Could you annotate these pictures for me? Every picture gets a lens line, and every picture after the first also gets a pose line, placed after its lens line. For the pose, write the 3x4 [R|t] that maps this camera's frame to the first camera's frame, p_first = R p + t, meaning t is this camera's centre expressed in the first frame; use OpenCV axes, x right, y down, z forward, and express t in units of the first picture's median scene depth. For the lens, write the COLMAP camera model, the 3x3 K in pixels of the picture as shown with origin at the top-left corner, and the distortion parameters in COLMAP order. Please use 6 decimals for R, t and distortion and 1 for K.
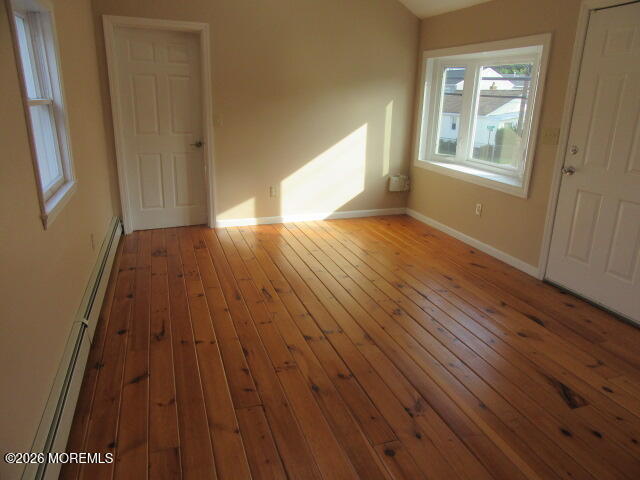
lens RADIAL K [[463.9, 0, 319.7], [0, 463.9, 237.9], [0, 0, 1]] dist [-0.012877, 0.020782]
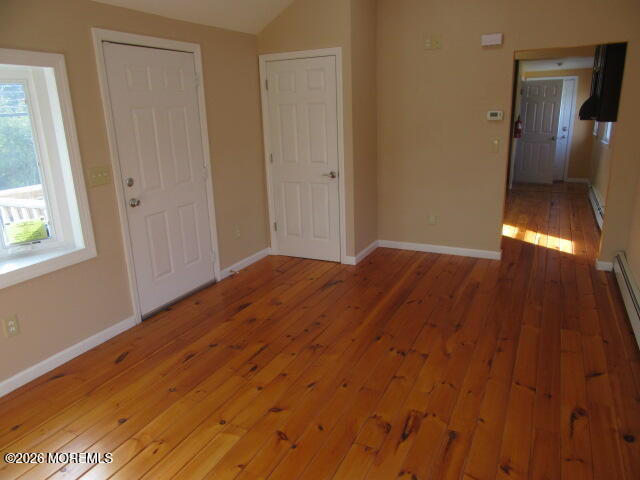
lens RADIAL K [[463.9, 0, 321.1], [0, 463.9, 242.4], [0, 0, 1]] dist [-0.012877, 0.020782]
pose [[-0.713636, -0.195382, 0.672718, -0.371615], [0.217257, 0.851235, 0.477702, -0.402738], [-0.665975, 0.487058, -0.565024, 1.170191]]
